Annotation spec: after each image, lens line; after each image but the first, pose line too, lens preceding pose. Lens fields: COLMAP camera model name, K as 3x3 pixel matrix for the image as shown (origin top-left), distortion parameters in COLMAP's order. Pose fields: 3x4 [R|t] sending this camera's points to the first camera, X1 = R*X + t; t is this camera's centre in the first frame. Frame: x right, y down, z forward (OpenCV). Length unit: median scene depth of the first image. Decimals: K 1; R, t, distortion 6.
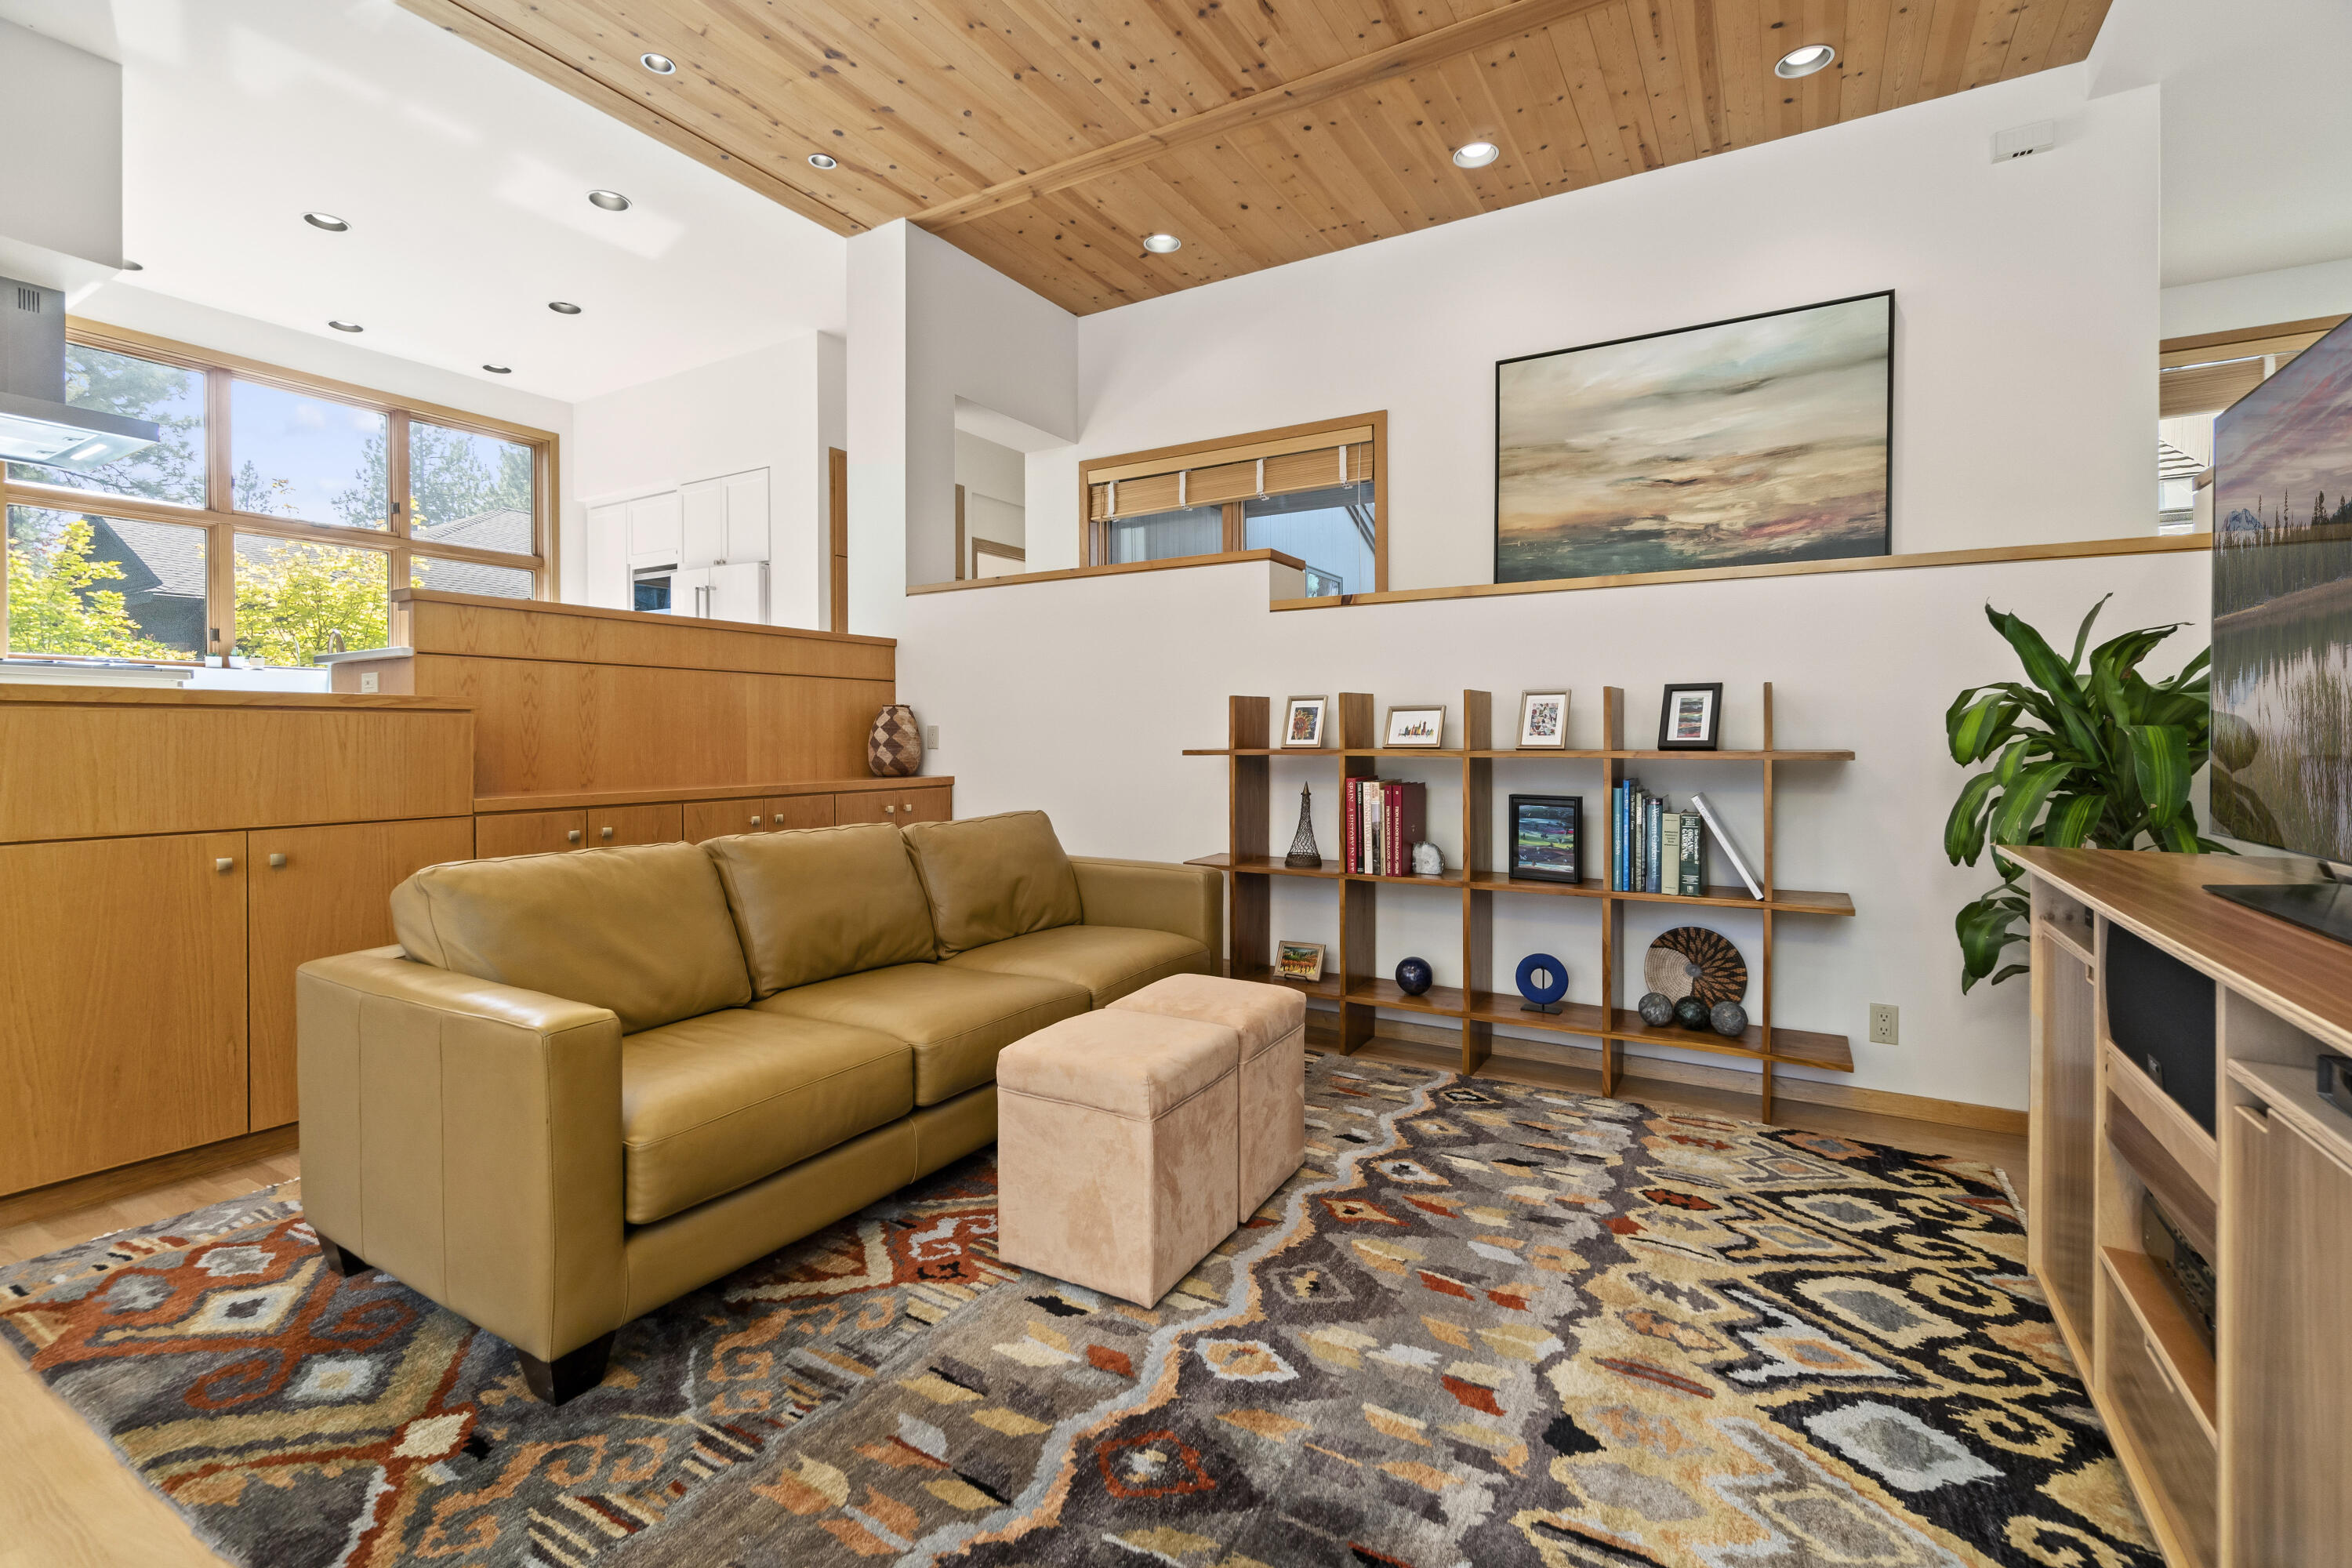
lens RADIAL K [[1023.0, 0, 1174.9], [0, 1023.0, 771.9], [0, 0, 1]] dist [-0.002900, -0.000064]
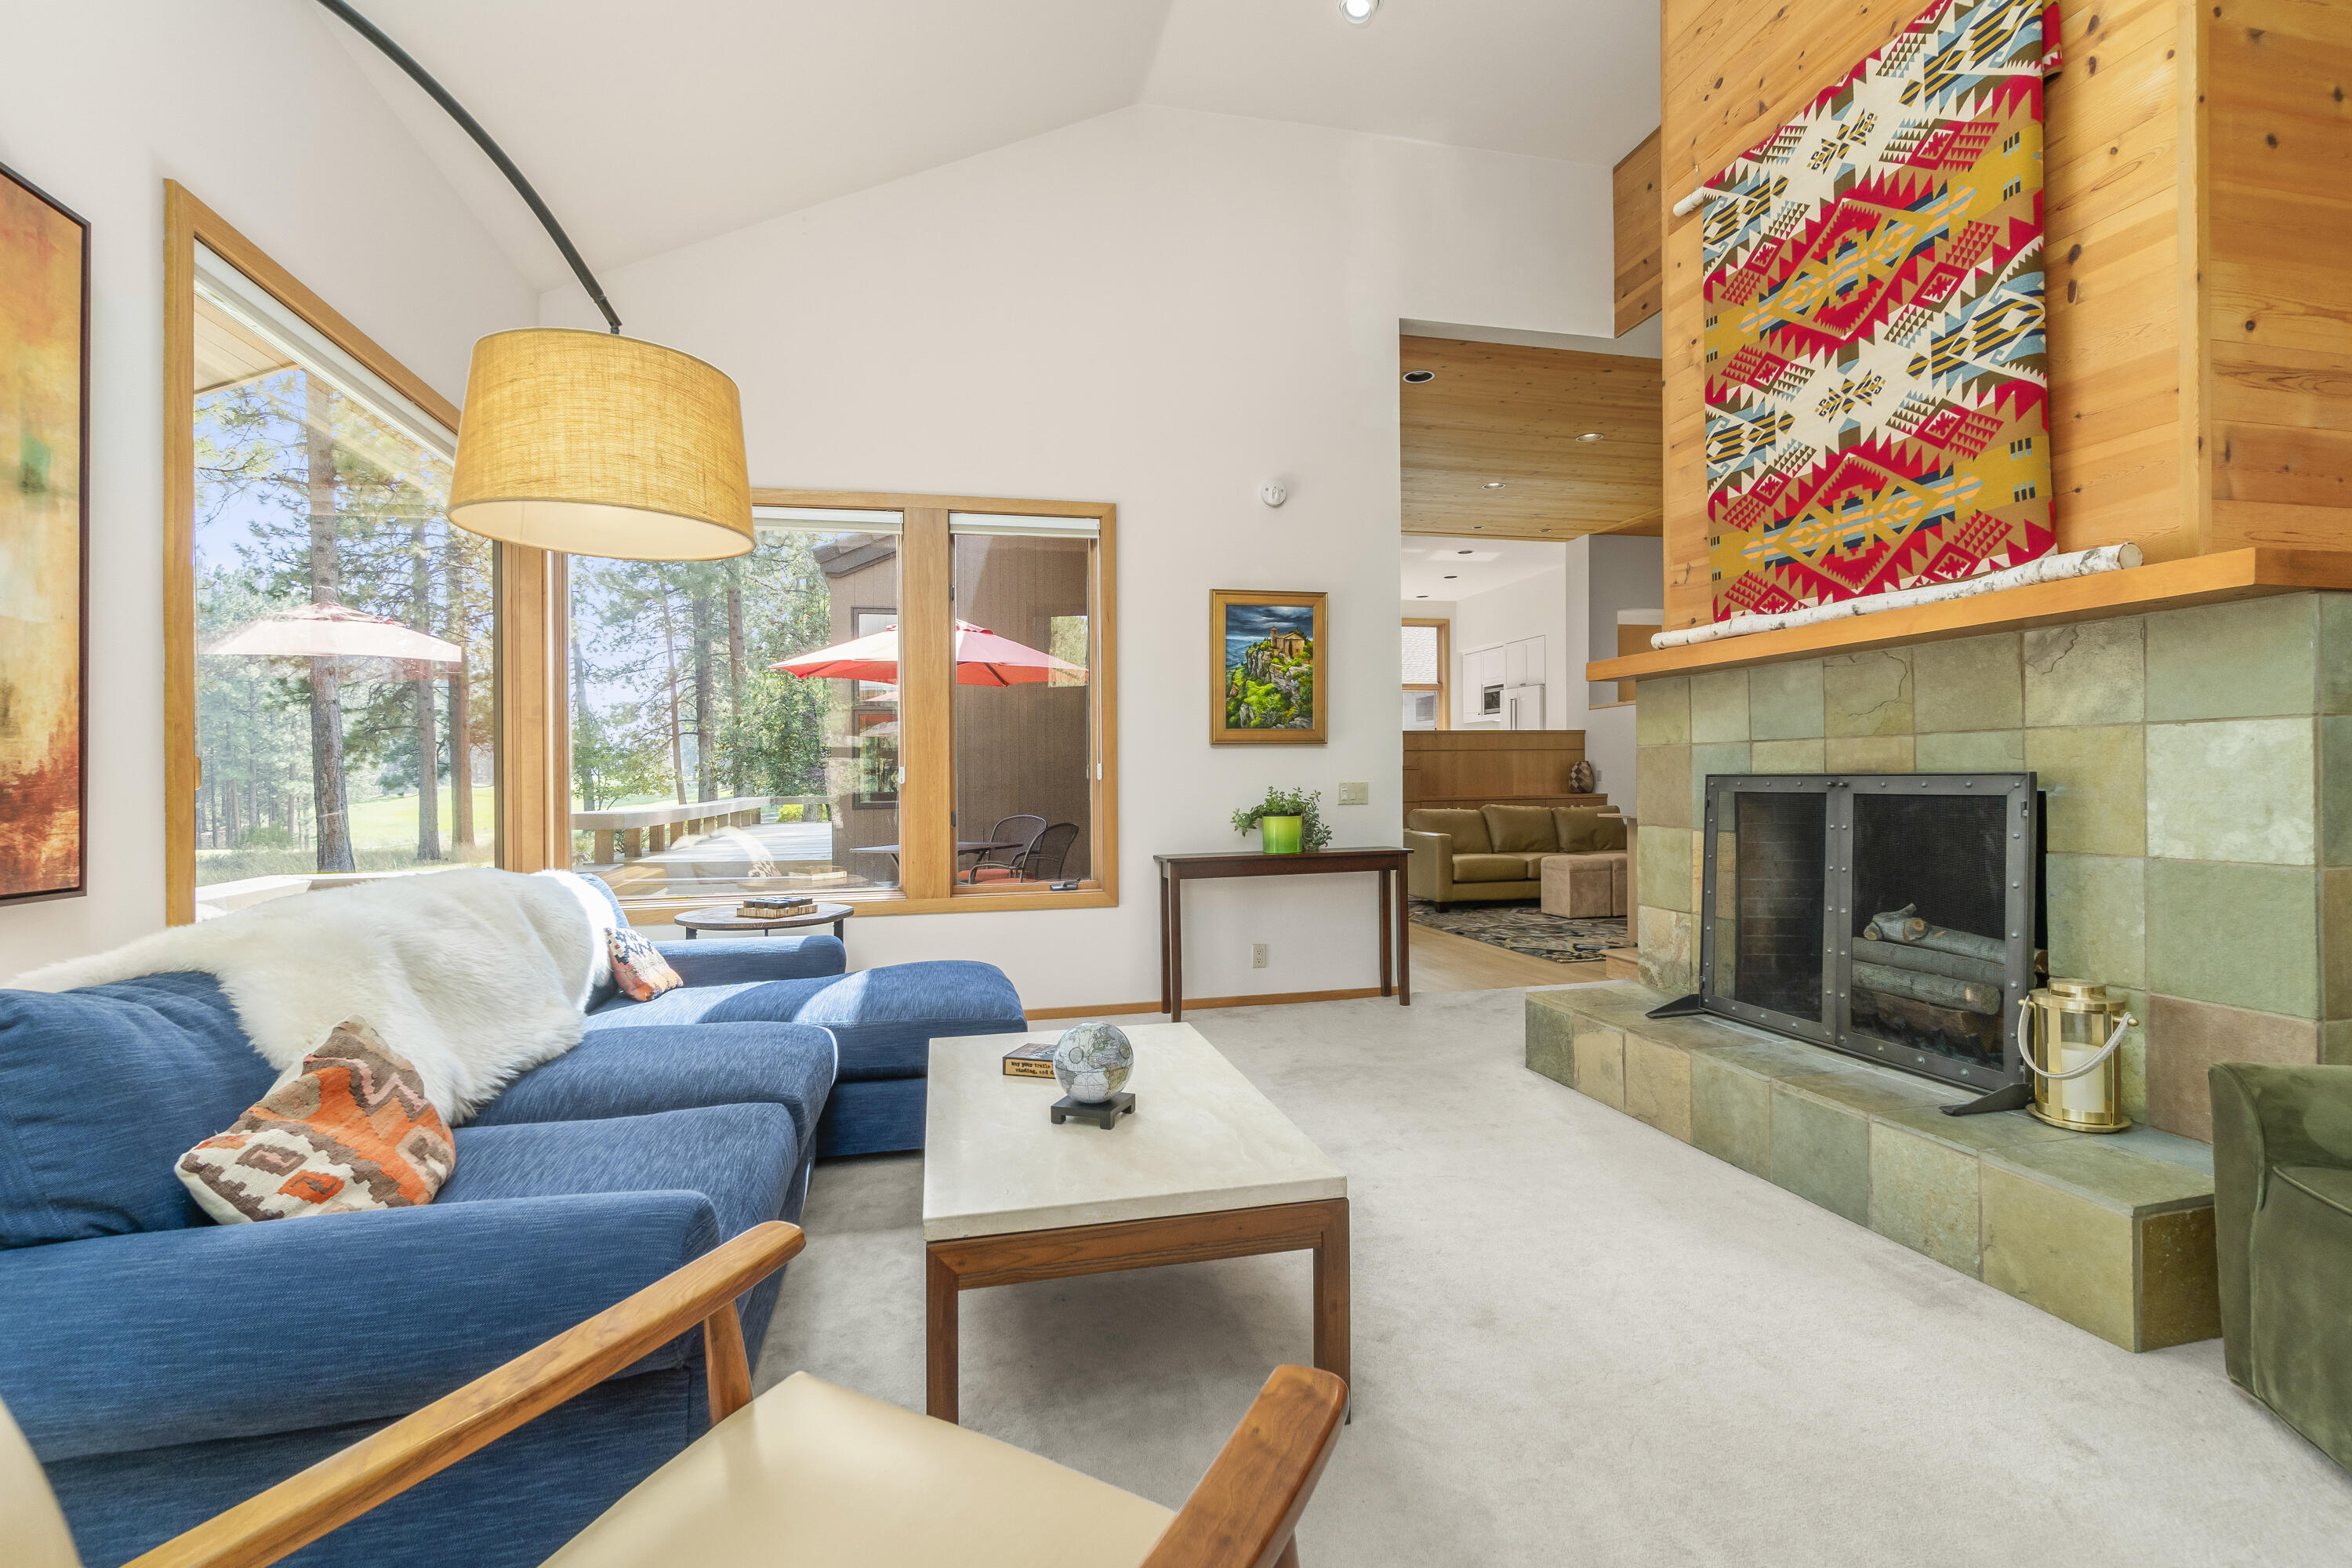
lens RADIAL K [[1023.0, 0, 1174.9], [0, 1023.0, 771.9], [0, 0, 1]] dist [-0.002900, -0.000064]
pose [[0.688884, -0.013836, -0.724740, 0.705262], [-0.012366, 0.999448, -0.030835, 0.035825], [0.724766, 0.030204, 0.688333, -1.124615]]
